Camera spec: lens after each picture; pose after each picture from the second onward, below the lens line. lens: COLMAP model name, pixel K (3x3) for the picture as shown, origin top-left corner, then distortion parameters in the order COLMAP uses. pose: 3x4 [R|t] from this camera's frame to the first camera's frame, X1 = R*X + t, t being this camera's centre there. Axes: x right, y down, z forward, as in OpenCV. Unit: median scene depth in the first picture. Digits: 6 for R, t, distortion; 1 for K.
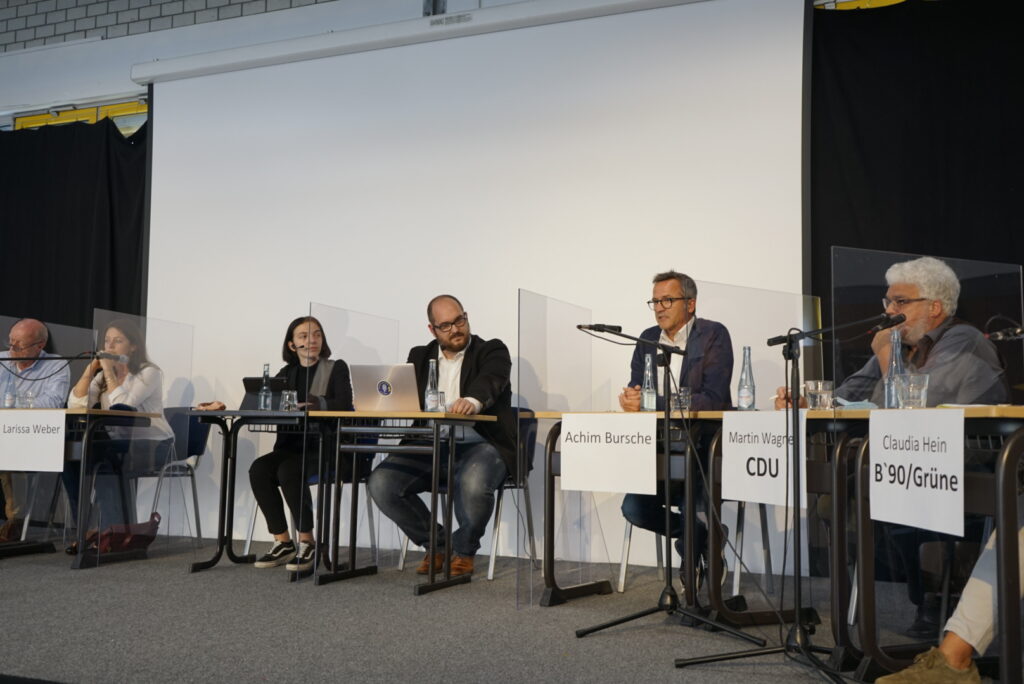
lens RADIAL K [[997.8, 0, 512.0], [0, 997.8, 342.0], [0, 0, 1]] dist [-0.003352, 0.018220]
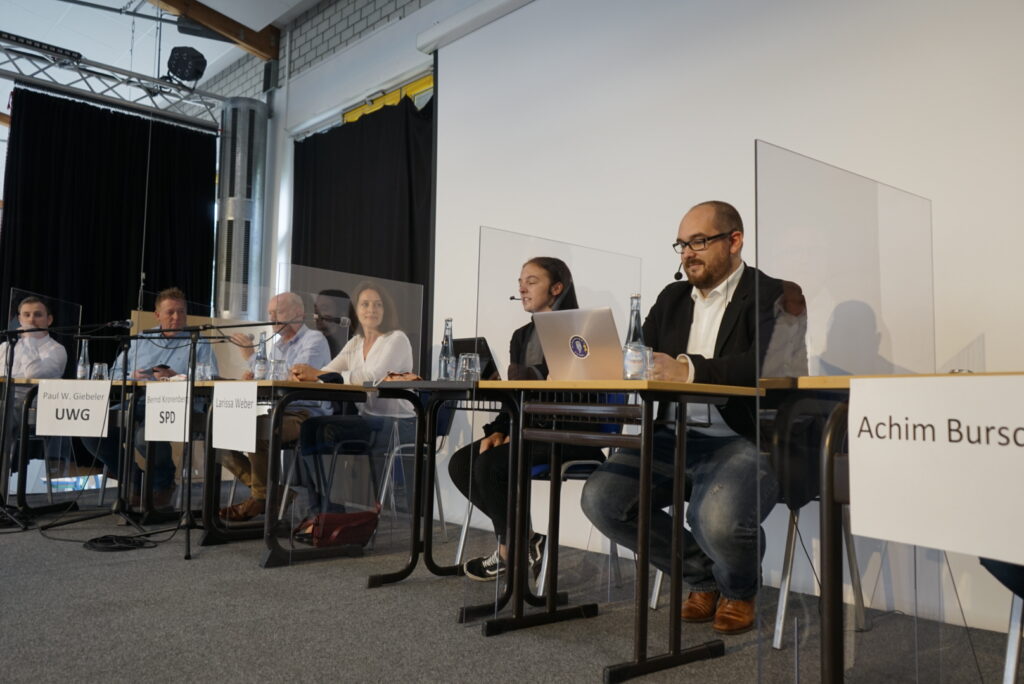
lens RADIAL K [[811.9, 0, 512.0], [0, 811.9, 342.0], [0, 0, 1]] dist [-0.007854, -0.002856]
pose [[0.900662, -0.024762, -0.433815, 0.058030], [0.027978, 0.999608, 0.001029, 0.037990], [0.433620, -0.013064, 0.901001, 0.445820]]
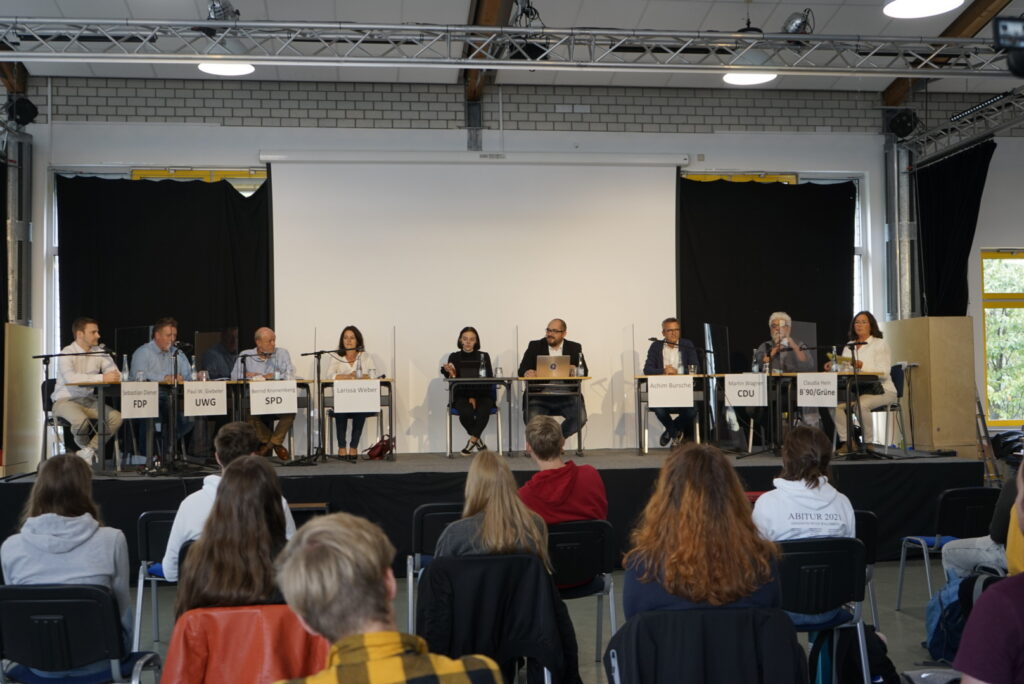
lens RADIAL K [[1151.8, 0, 512.0], [0, 1151.8, 342.0], [0, 0, 1]] dist [0.014986, -0.004407]
pose [[0.876250, -0.004521, 0.481836, -1.242618], [-0.016539, 0.999085, 0.039451, -0.091029], [-0.481573, -0.042538, 0.875373, -1.004334]]
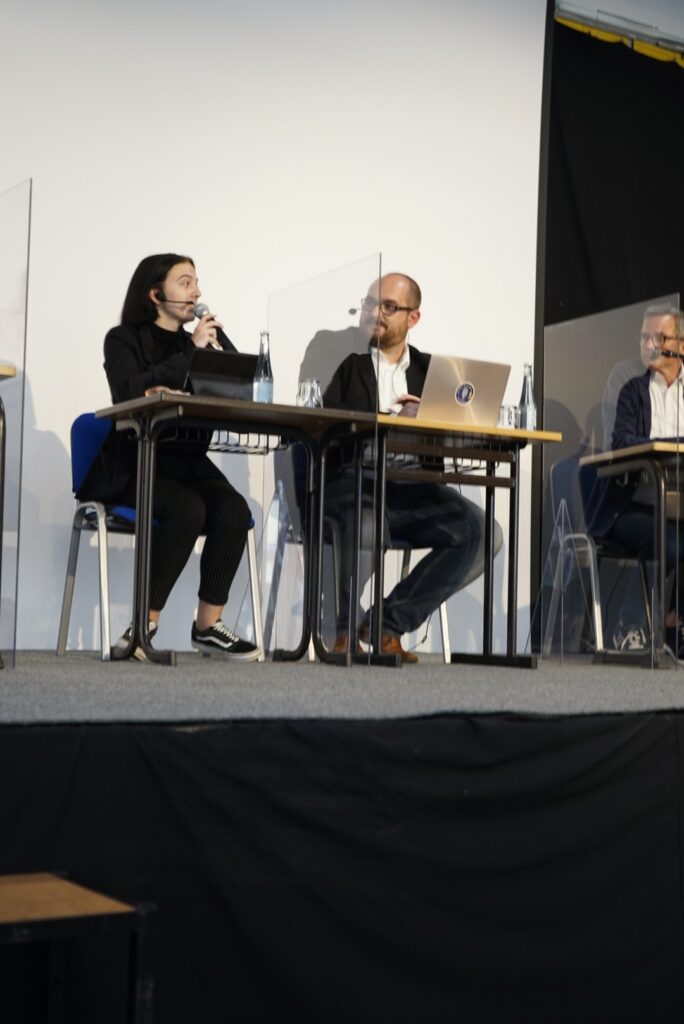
lens RADIAL K [[1547.7, 0, 342.0], [0, 1547.7, 512.0], [0, 0, 1]] dist [0.008969, -0.002157]
pose [[0.571799, 0.053922, 0.818620, -0.952793], [-0.090539, 0.995890, -0.002358, 0.124573], [-0.815382, -0.072768, 0.574331, 0.373136]]
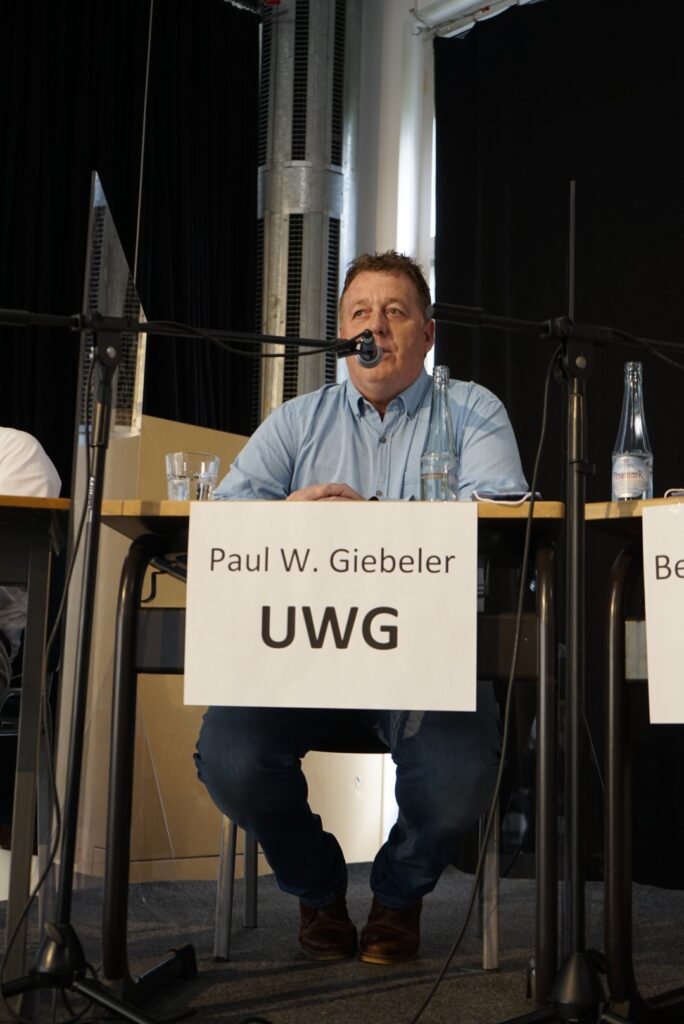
lens RADIAL K [[1338.4, 0, 342.0], [0, 1338.4, 512.0], [0, 0, 1]] dist [0.010254, -0.002406]
pose [[0.908977, -0.050245, -0.413807, -0.577398], [0.018644, 0.996616, -0.080058, 0.100633], [0.416429, 0.065056, 0.906838, 0.673073]]
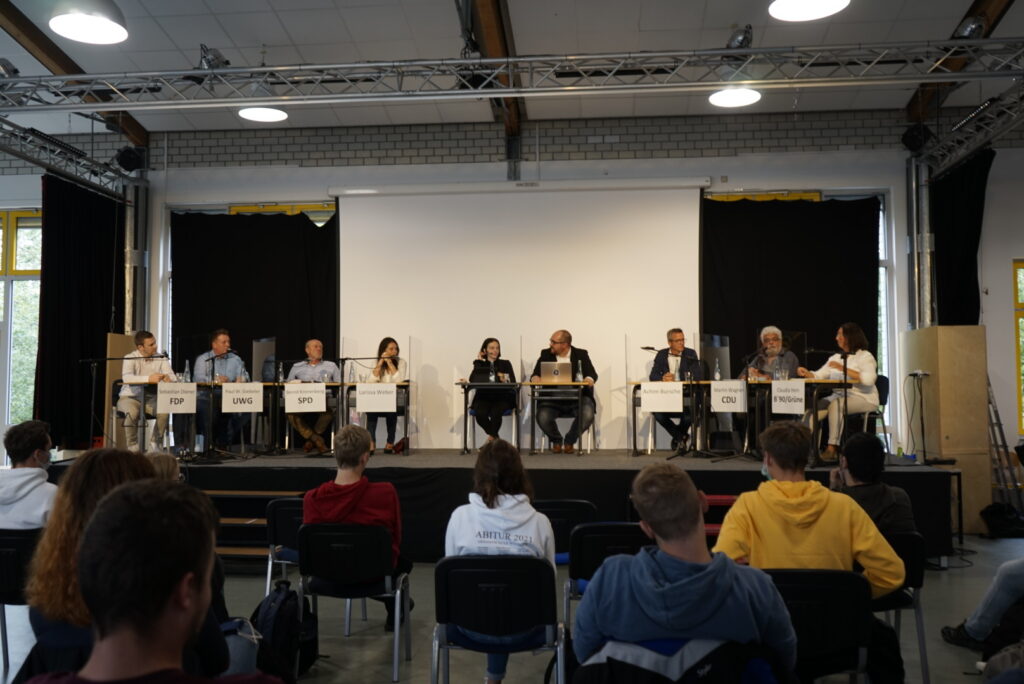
lens RADIAL K [[952.3, 0, 512.0], [0, 952.3, 342.0], [0, 0, 1]] dist [0.010282, 0.010767]
pose [[0.960262, 0.000782, 0.279099, -0.755657], [-0.010145, 0.999433, 0.032104, -0.085597], [-0.278915, -0.033659, 0.959726, -1.002626]]
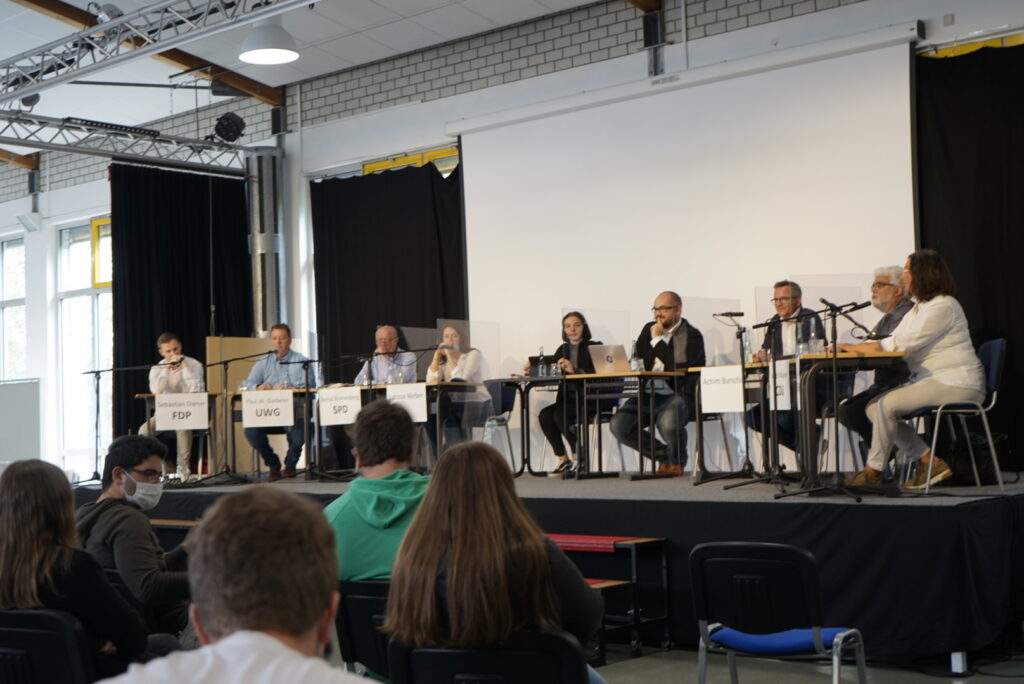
lens RADIAL K [[1453.3, 0, 512.0], [0, 1453.3, 342.0], [0, 0, 1]] dist [-0.012382, -0.016888]
pose [[0.944463, -0.060644, -0.322974, 0.430131], [0.073112, 0.996969, 0.026600, -0.048472], [0.320382, -0.048736, 0.946034, -1.129735]]
